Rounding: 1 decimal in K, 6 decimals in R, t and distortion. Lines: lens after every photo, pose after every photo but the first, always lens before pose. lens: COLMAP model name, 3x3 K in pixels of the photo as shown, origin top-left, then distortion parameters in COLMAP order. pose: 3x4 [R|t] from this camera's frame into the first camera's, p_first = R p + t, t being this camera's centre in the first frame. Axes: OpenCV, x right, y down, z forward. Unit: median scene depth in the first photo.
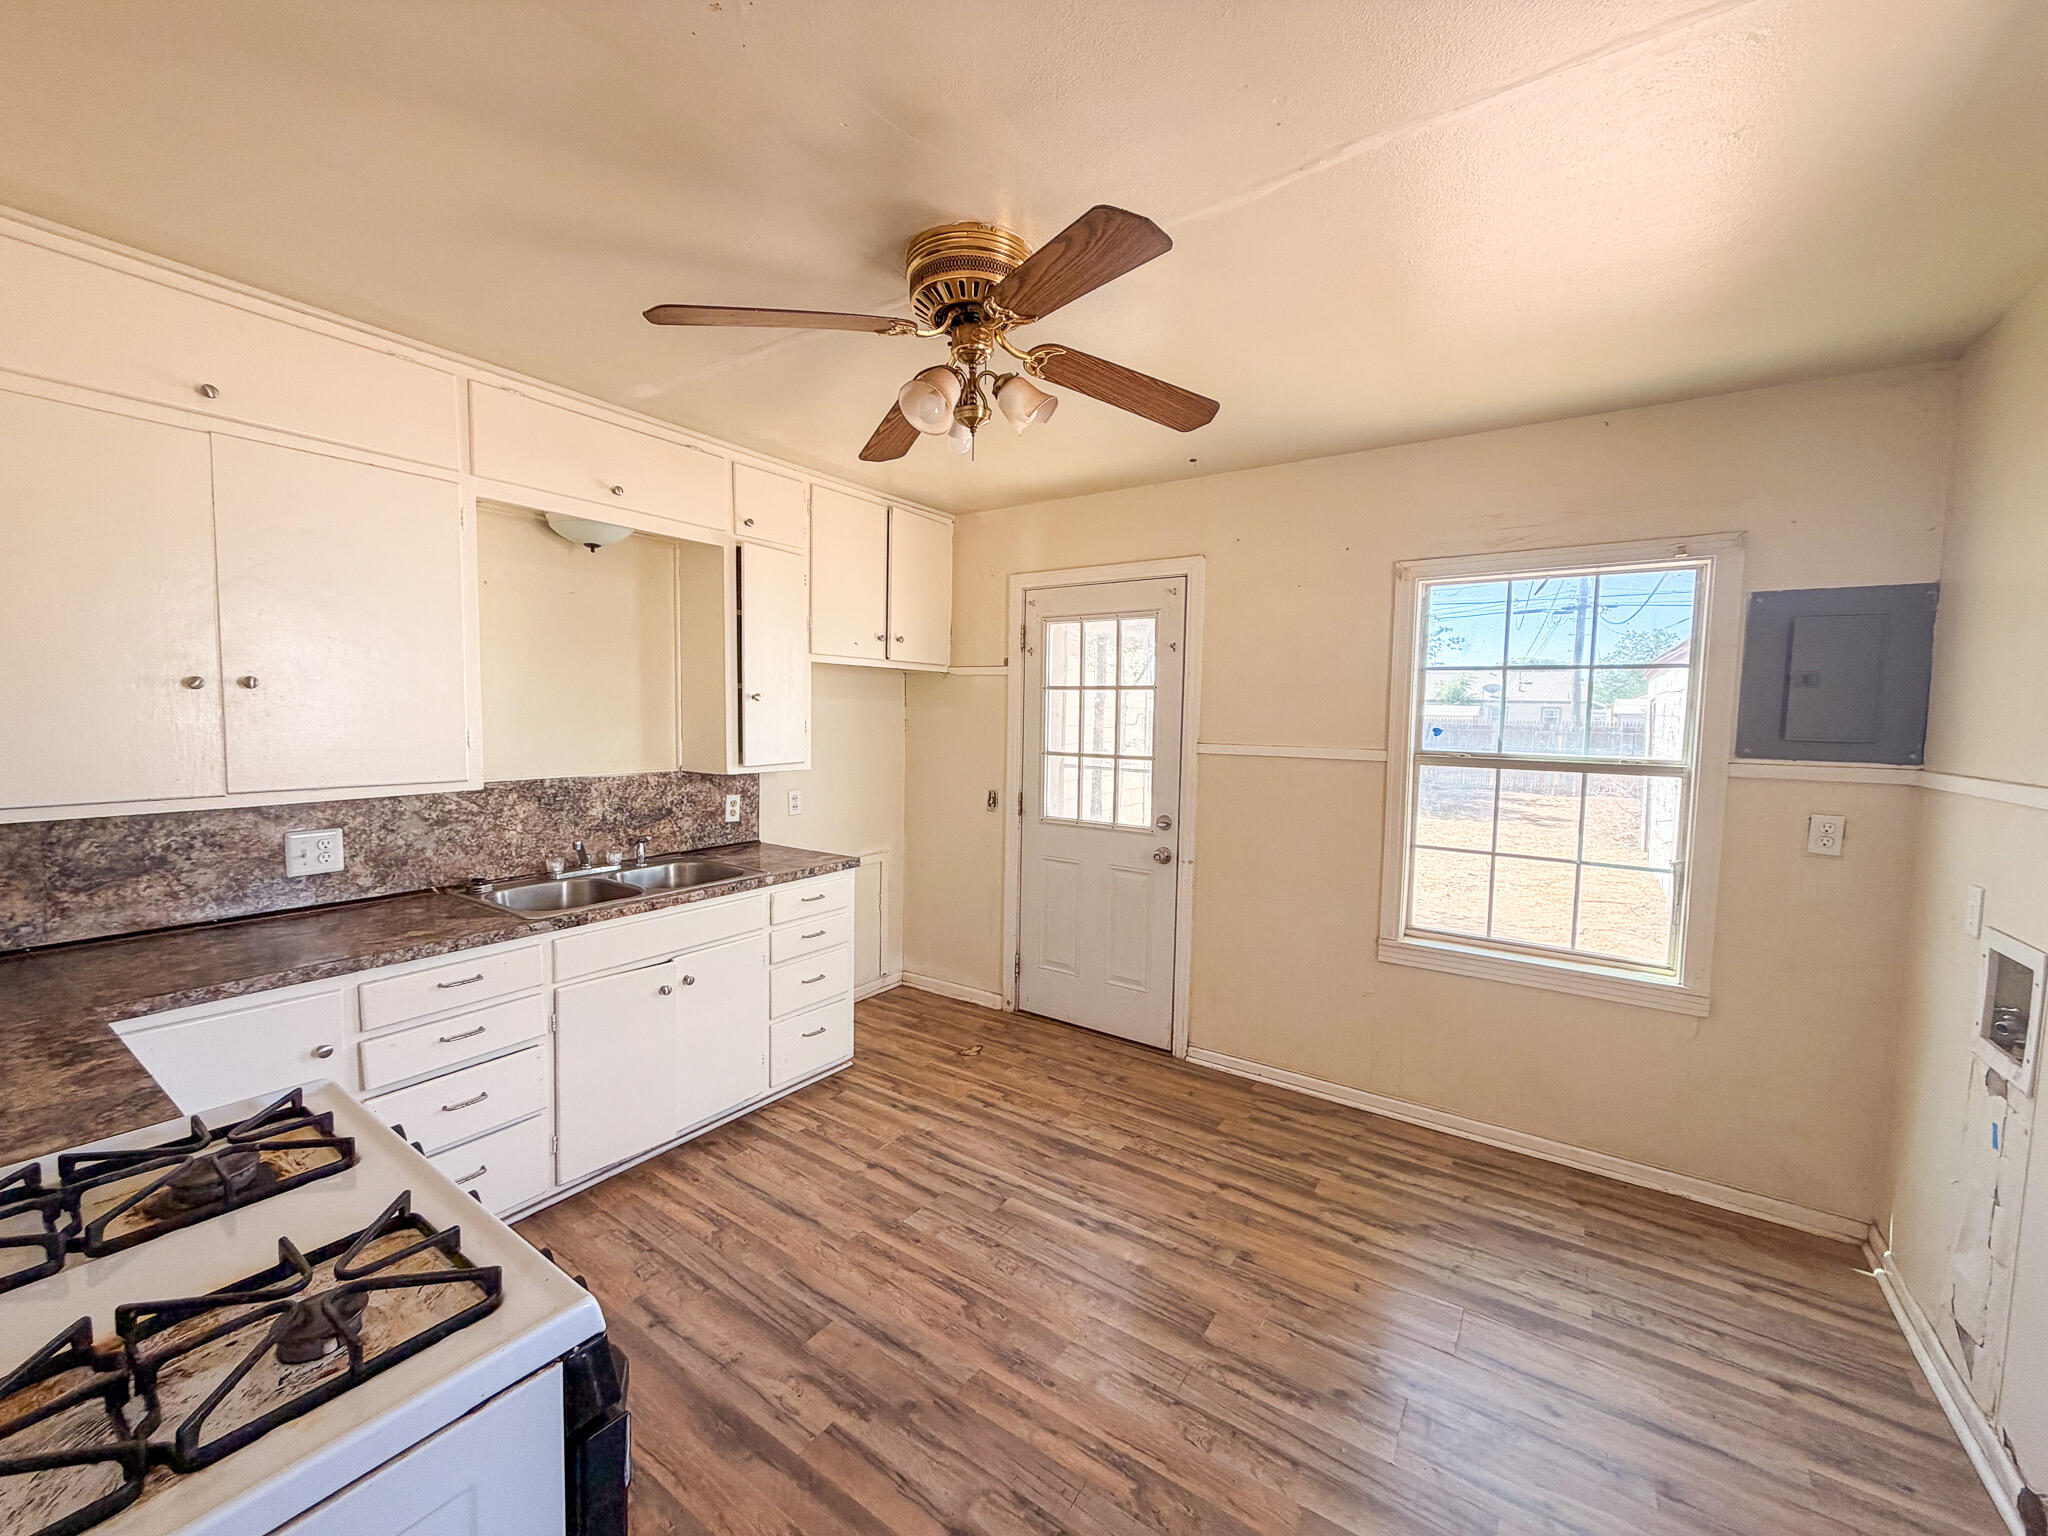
lens RADIAL K [[818.1, 0, 1018.5], [0, 818.1, 765.0], [0, 0, 1]] dist [-0.000062, 0.000002]
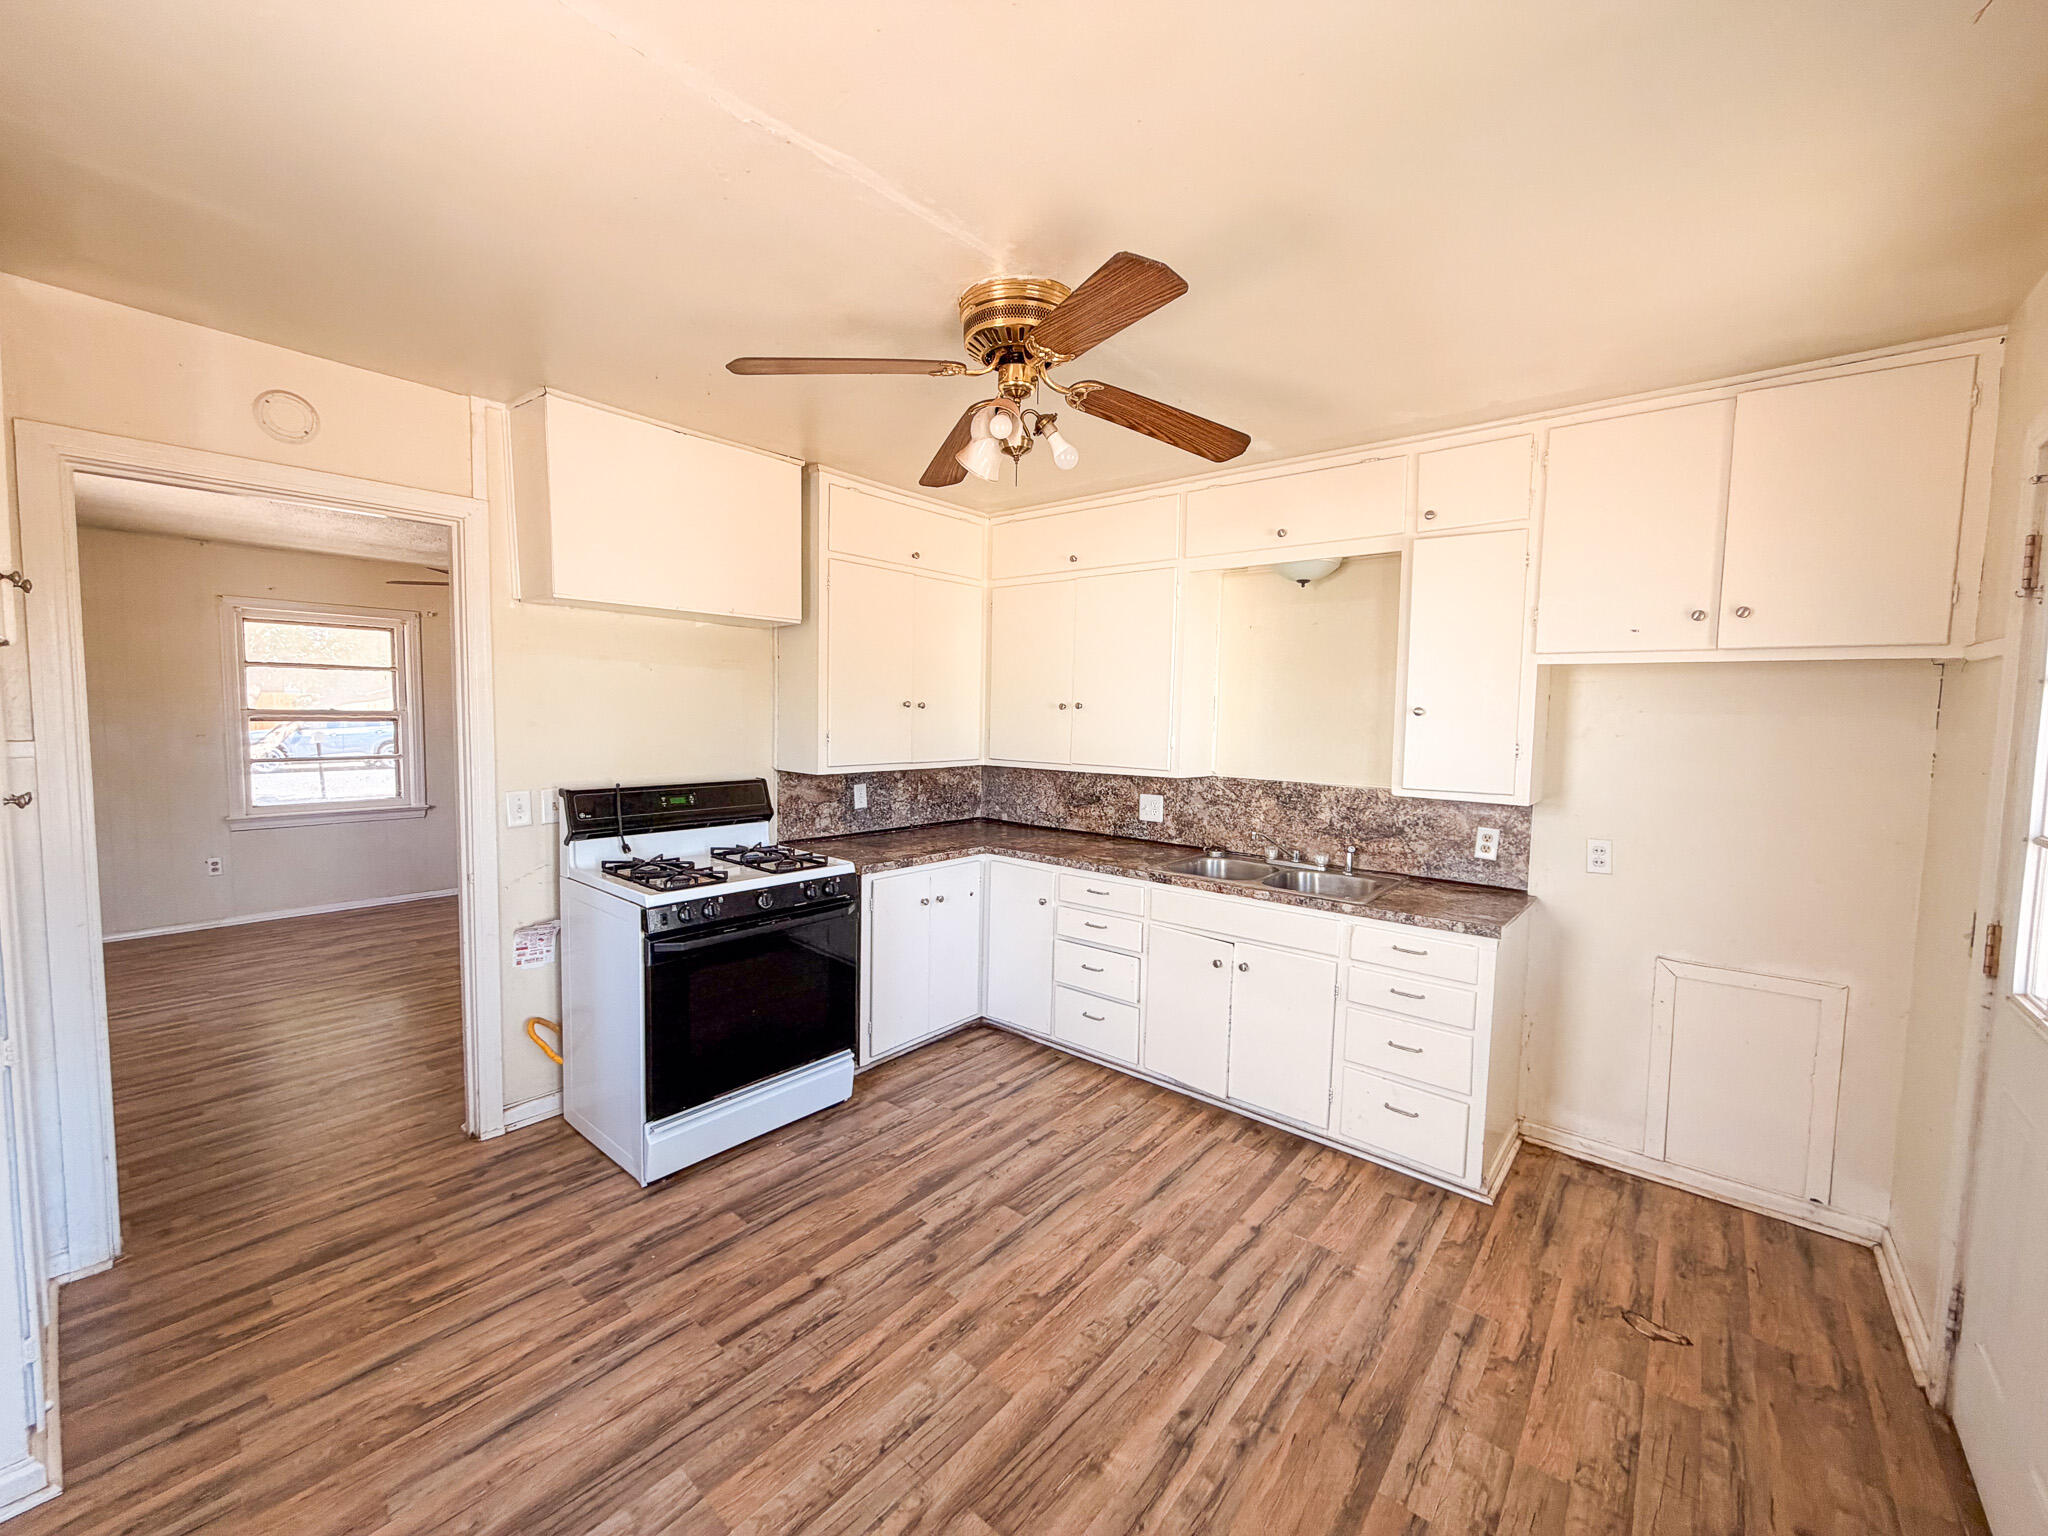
lens RADIAL K [[818.1, 0, 1018.5], [0, 818.1, 765.0], [0, 0, 1]] dist [-0.000062, 0.000002]
pose [[-0.096467, 0.047618, -0.994196, 0.726802], [-0.089011, 0.994440, 0.056266, -0.044056], [0.991348, 0.093922, -0.091692, 0.790852]]
